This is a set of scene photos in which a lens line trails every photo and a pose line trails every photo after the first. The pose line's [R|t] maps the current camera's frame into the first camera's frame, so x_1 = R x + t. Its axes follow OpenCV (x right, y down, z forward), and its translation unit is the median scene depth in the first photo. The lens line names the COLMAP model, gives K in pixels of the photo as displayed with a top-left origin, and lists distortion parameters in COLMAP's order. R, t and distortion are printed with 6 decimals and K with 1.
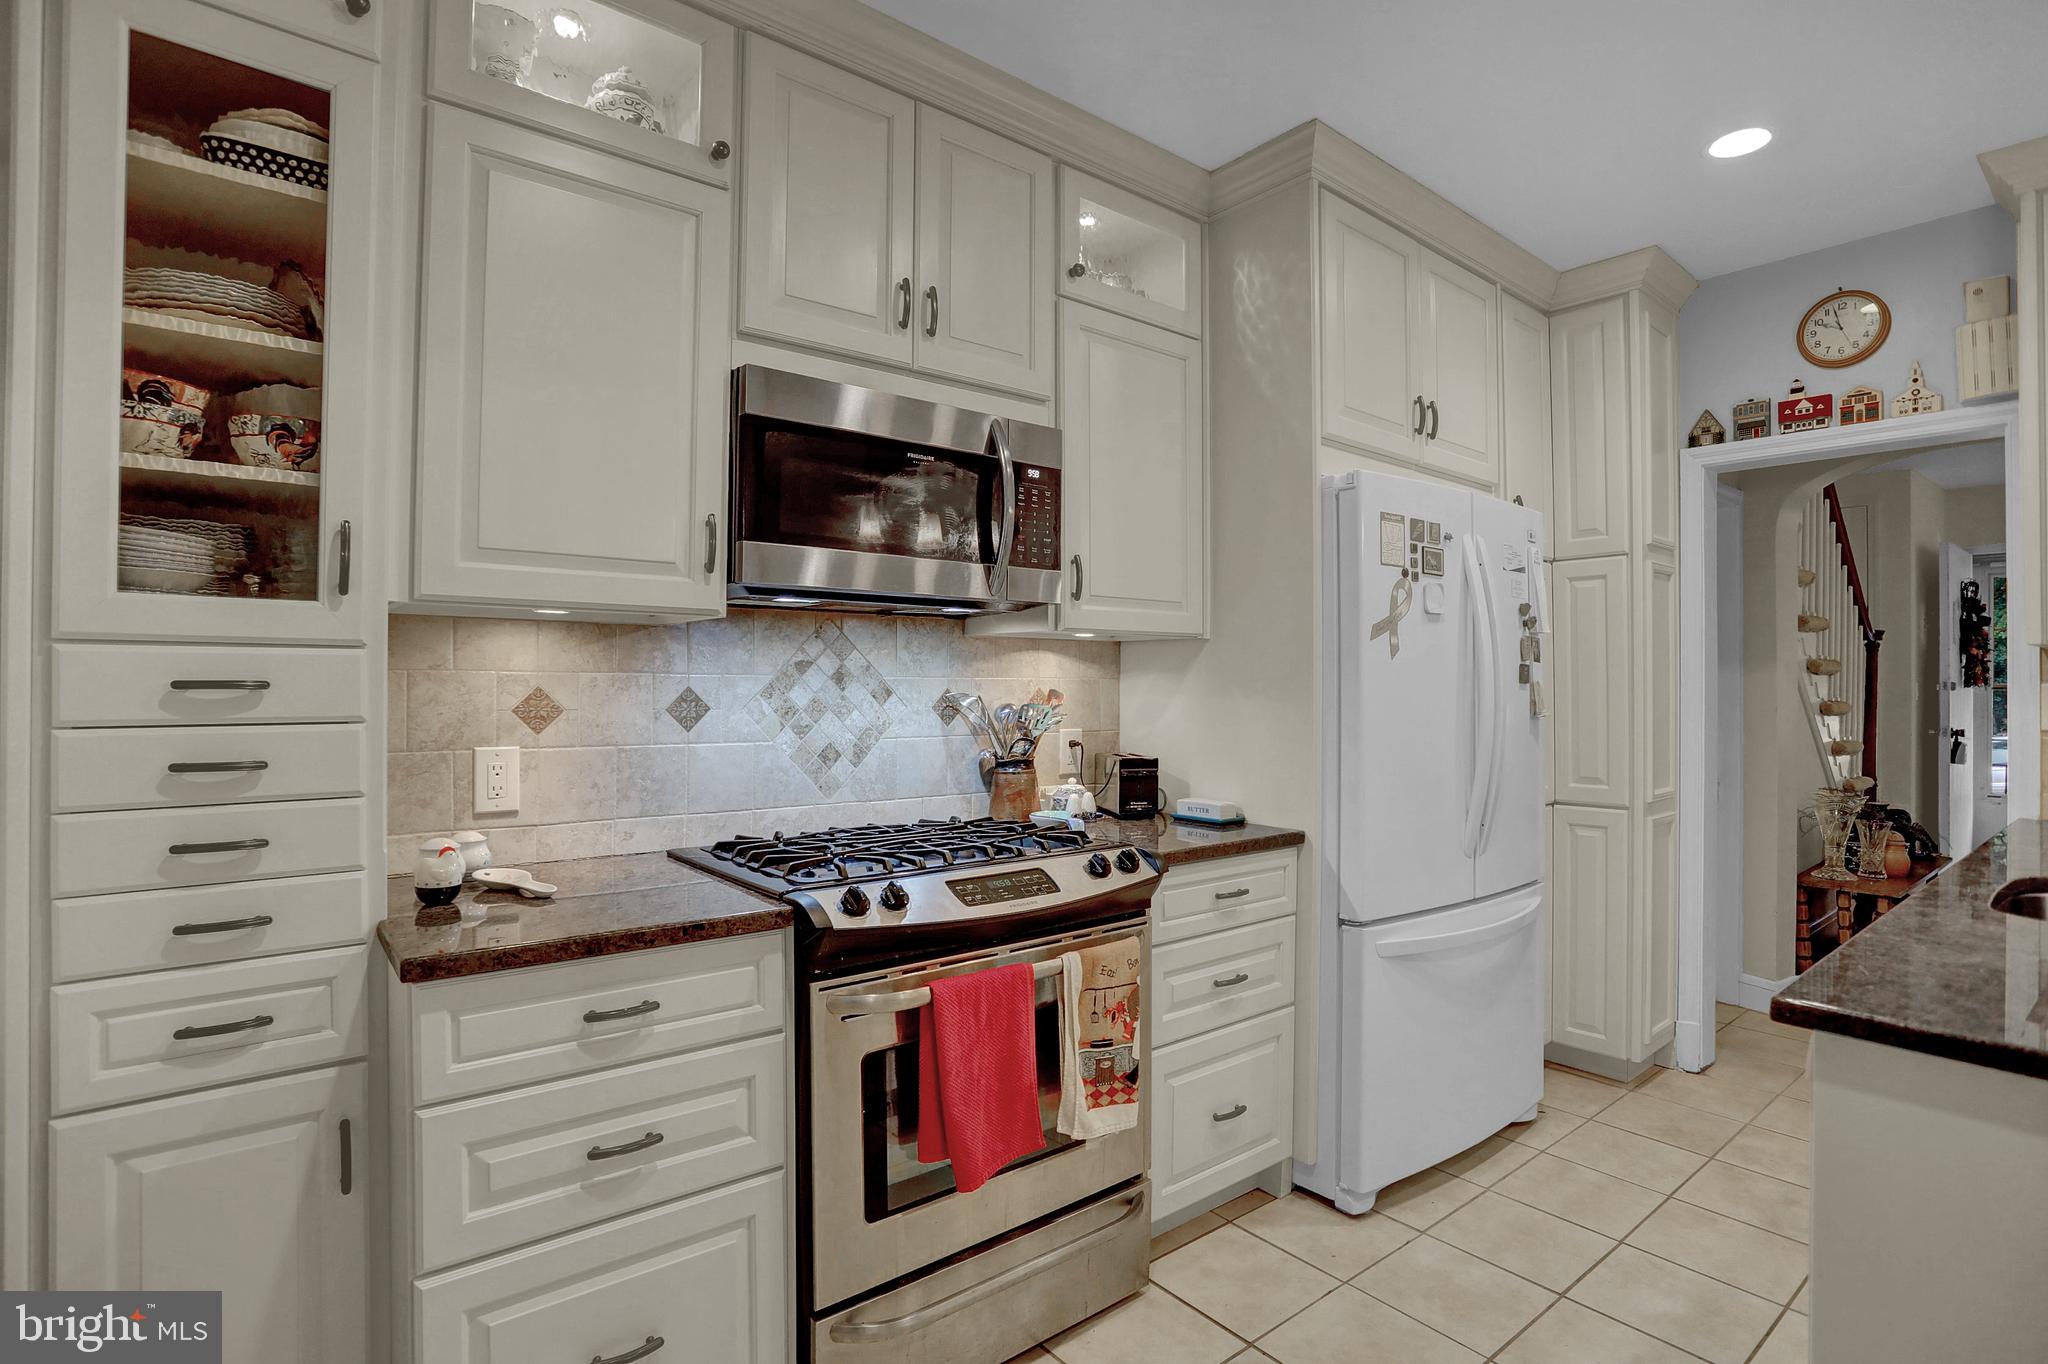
lens RADIAL K [[1005.1, 0, 1022.8], [0, 1005.1, 677.1], [0, 0, 1]] dist [-0.069888, 0.030270]
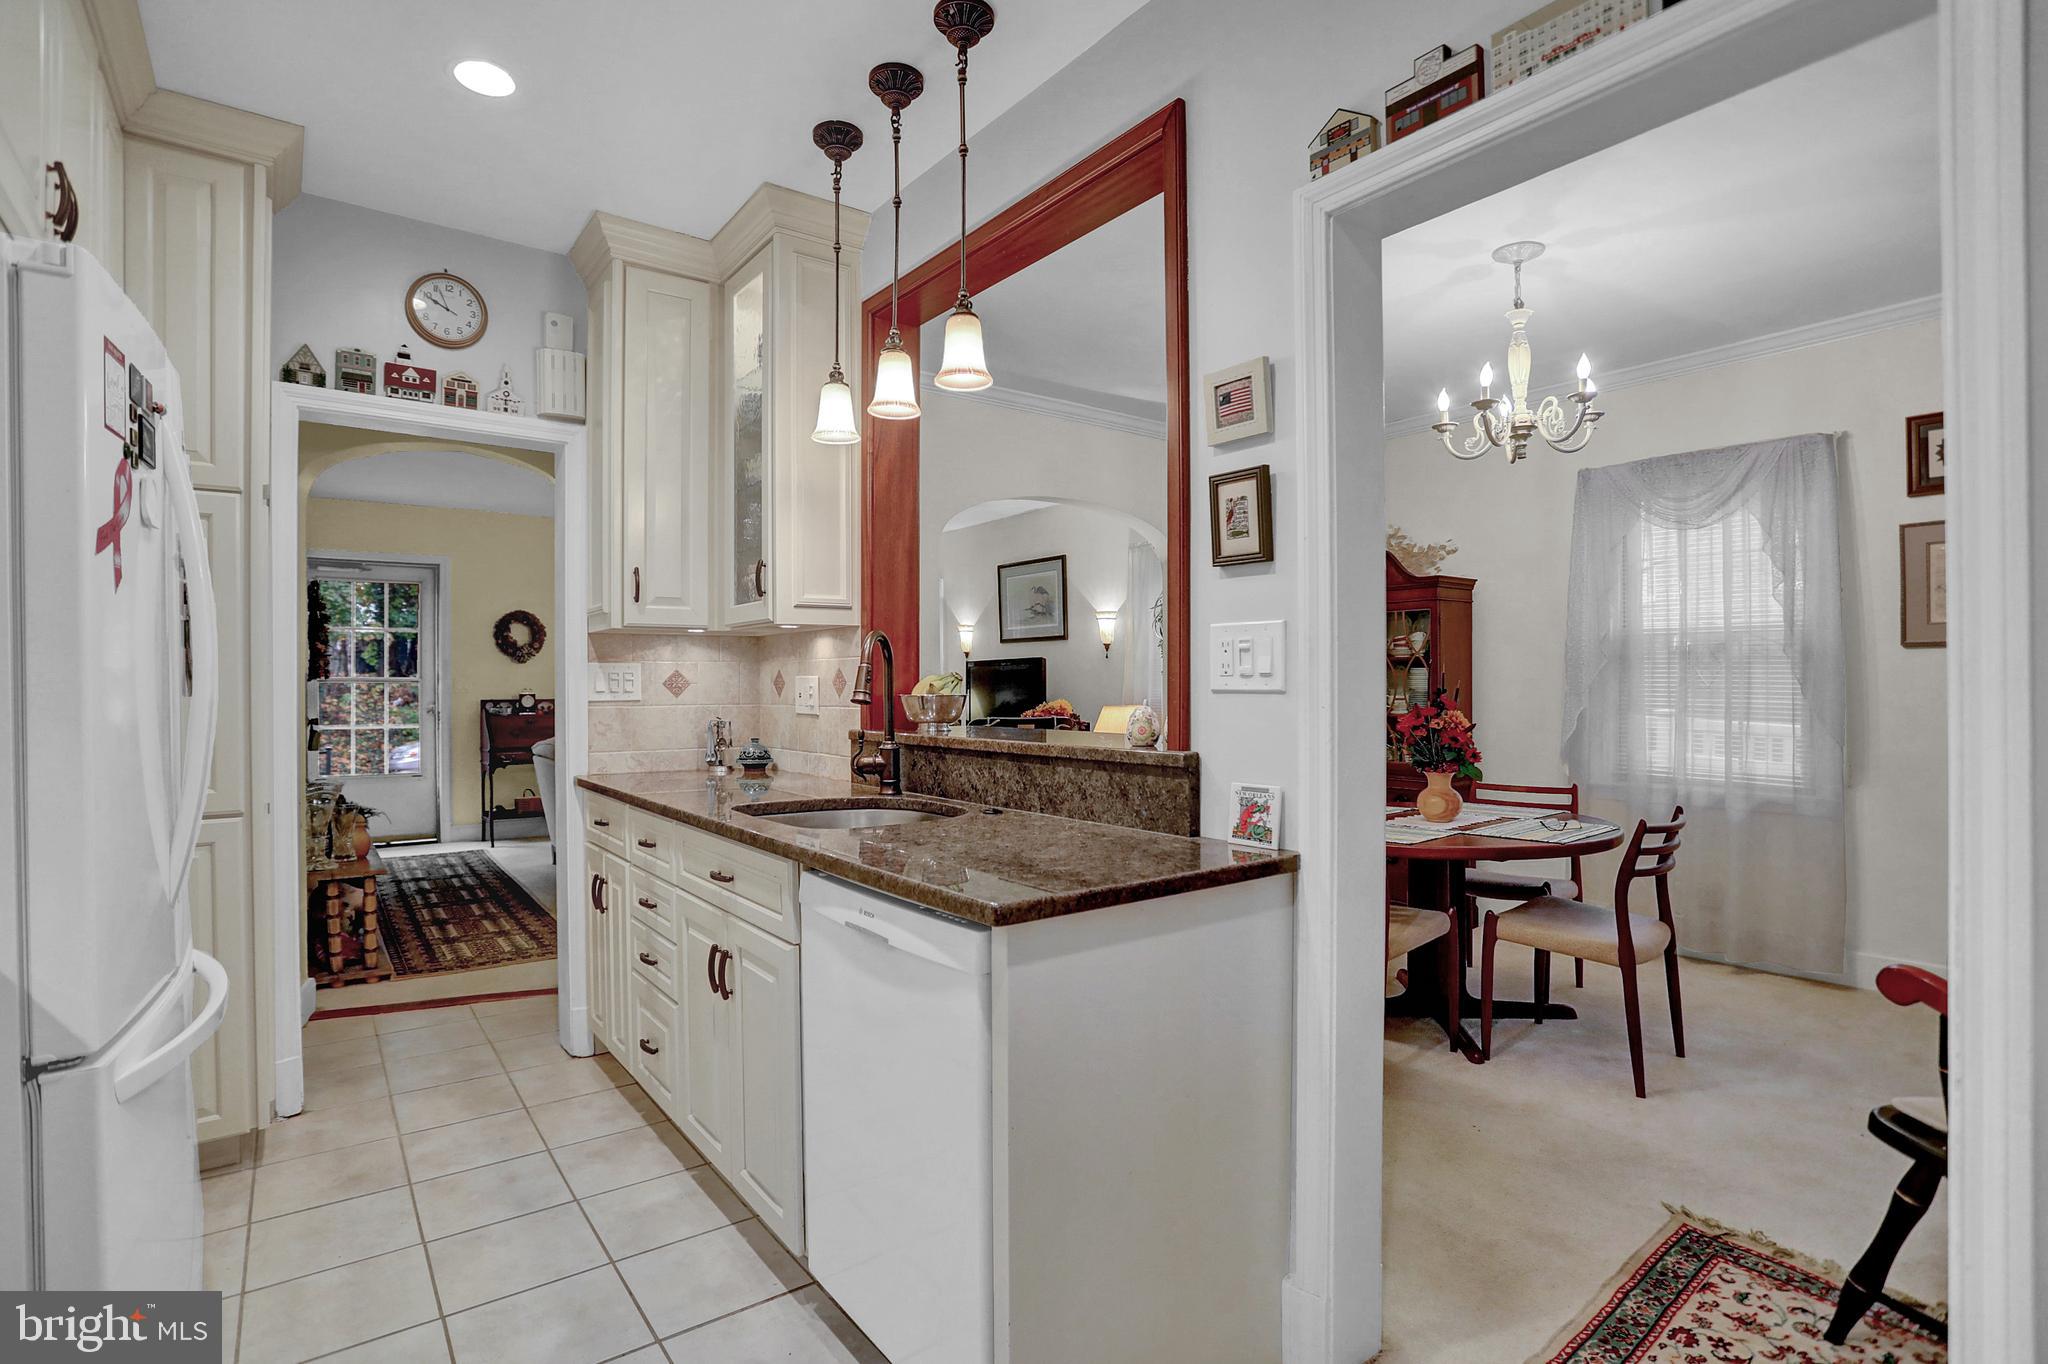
lens RADIAL K [[993.0, 0, 1025.8], [0, 993.0, 684.7], [0, 0, 1]] dist [-0.071871, 0.031349]
pose [[0.027805, -0.001427, 0.999612, -0.138973], [-0.001306, 0.999998, 0.001464, 0.027635], [-0.999613, -0.001346, 0.027803, 0.353887]]
